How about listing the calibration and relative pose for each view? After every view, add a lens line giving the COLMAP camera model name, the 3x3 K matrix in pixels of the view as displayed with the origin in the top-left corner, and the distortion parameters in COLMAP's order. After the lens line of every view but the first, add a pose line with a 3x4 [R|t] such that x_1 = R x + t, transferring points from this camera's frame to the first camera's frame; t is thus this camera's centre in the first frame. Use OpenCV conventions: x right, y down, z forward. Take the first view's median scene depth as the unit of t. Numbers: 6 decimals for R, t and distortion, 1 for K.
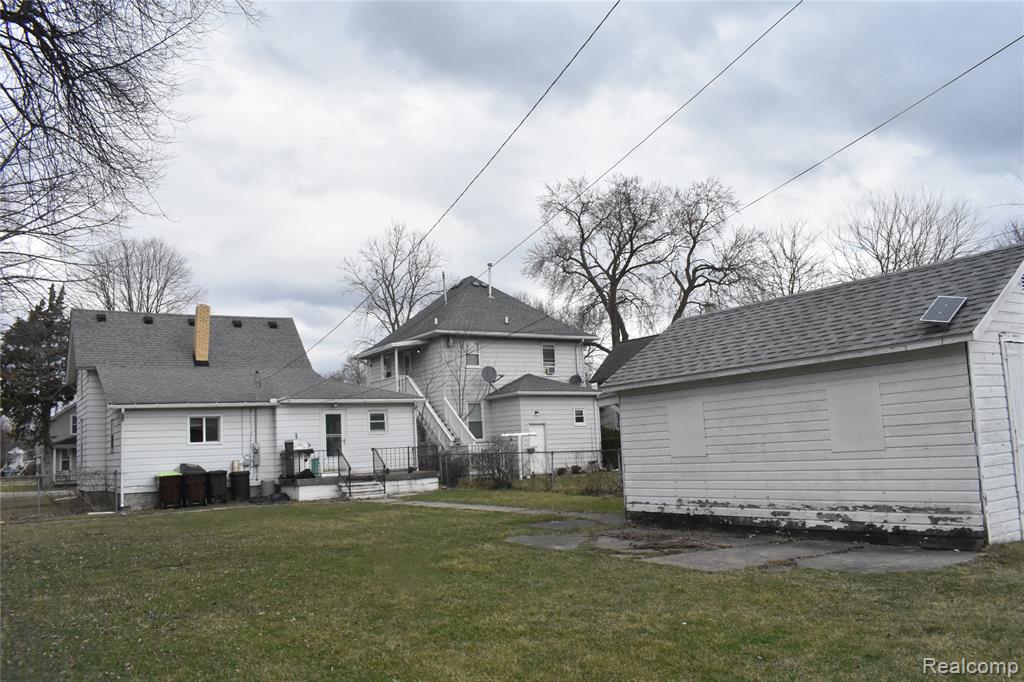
lens RADIAL K [[805.7, 0, 512.0], [0, 805.7, 341.0], [0, 0, 1]] dist [-0.094477, 0.004916]
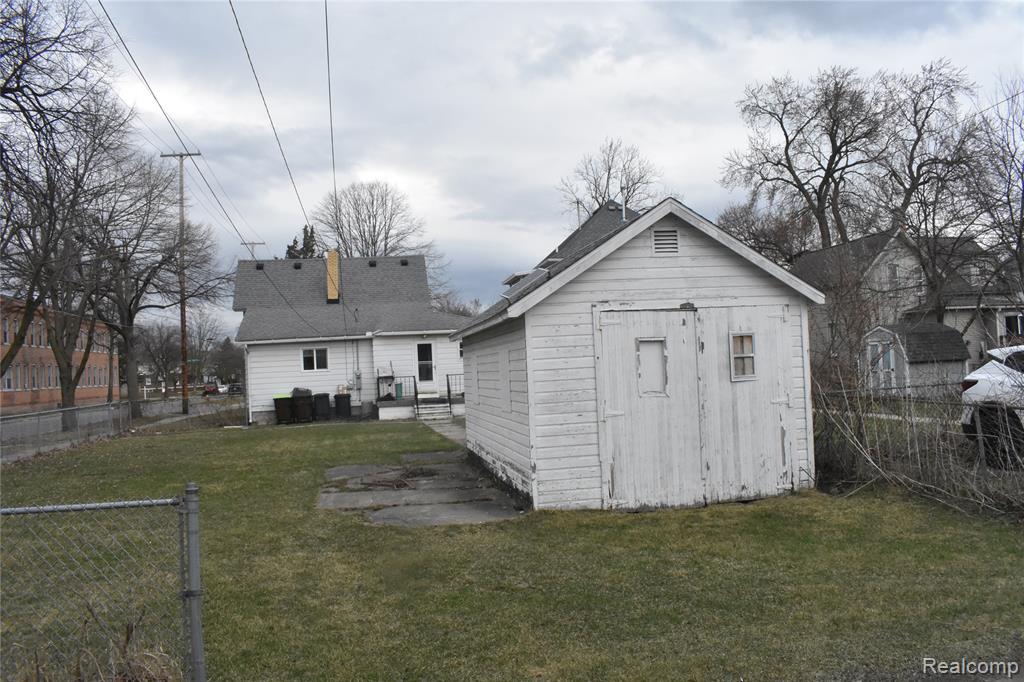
lens RADIAL K [[816.3, 0, 512.0], [0, 816.3, 341.0], [0, 0, 1]] dist [-0.111732, 0.000344]
pose [[0.923301, -0.008437, -0.383984, 0.351590], [0.053183, 0.992936, 0.106063, -0.029856], [0.380377, -0.118349, 0.917228, -0.010682]]
